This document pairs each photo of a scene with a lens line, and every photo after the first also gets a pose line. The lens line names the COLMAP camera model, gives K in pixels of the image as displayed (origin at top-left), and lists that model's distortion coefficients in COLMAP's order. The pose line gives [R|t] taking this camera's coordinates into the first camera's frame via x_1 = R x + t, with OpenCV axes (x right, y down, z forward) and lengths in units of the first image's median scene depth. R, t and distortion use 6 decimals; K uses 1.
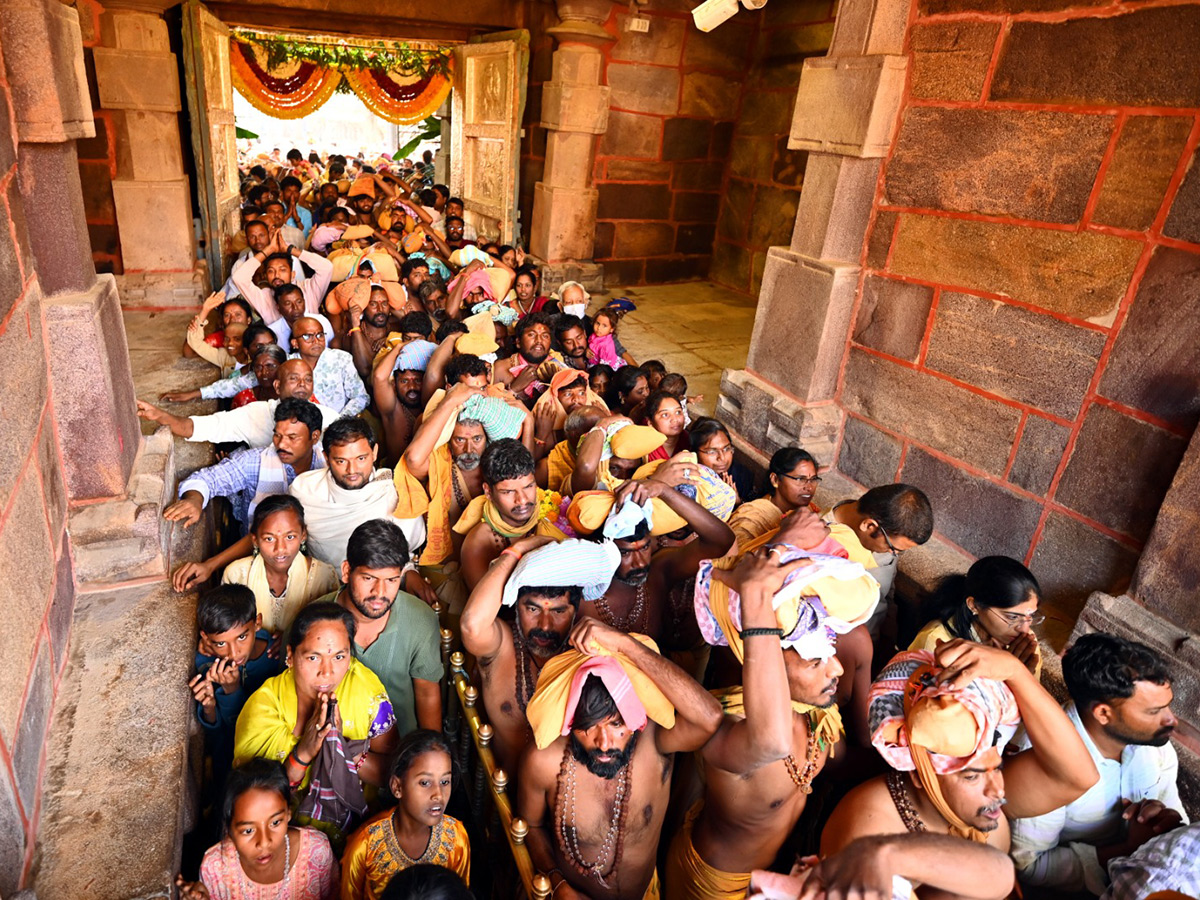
lens RADIAL K [[808.2, 0, 505.8], [0, 808.2, 447.3], [0, 0, 1]] dist [-0.008840, 0.000595]
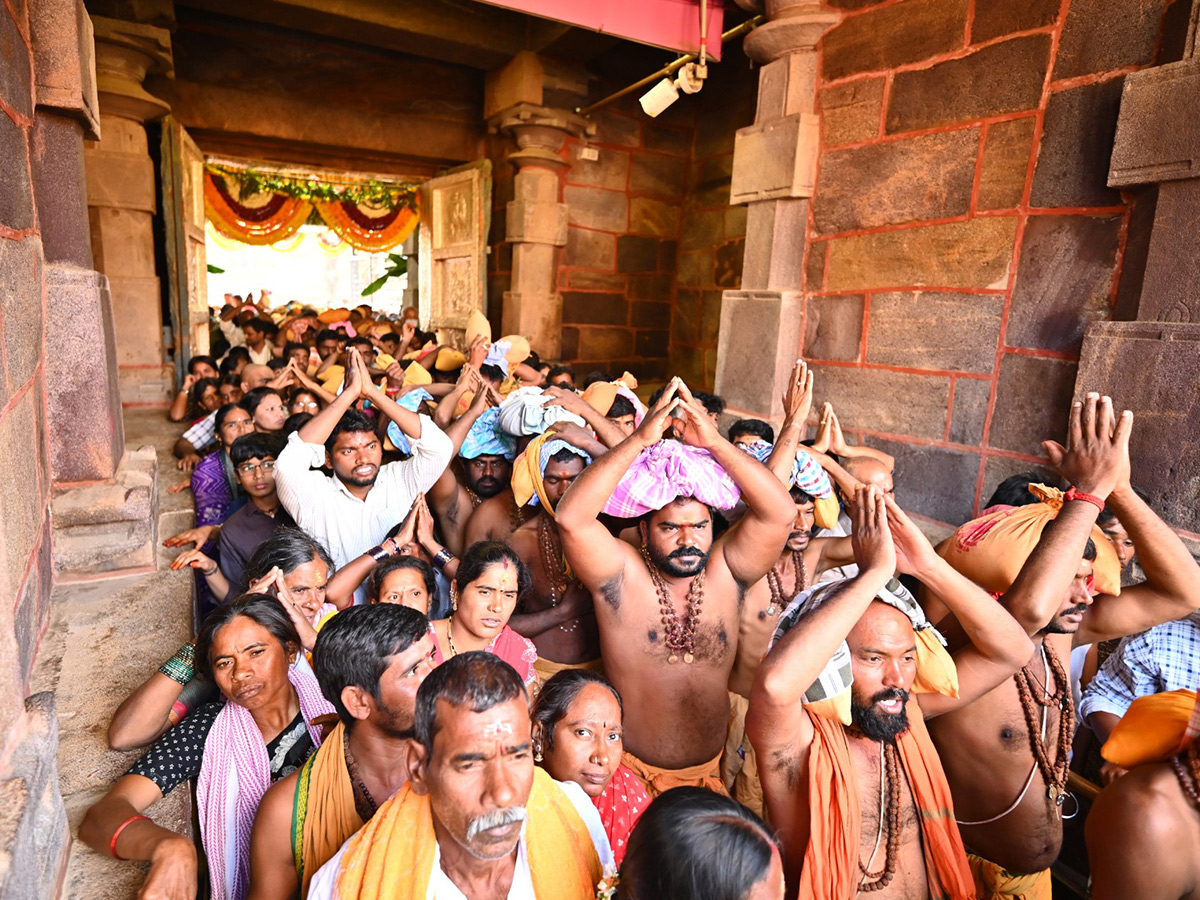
lens RADIAL K [[801.4, 0, 600.0], [0, 801.4, 450.0], [0, 0, 1]] dist [-0.004912, -0.003184]
pose [[0.985349, -0.041149, 0.165512, -0.045766], [0.074257, 0.977153, -0.199142, 0.210311], [-0.153537, 0.208515, 0.965892, -0.016359]]
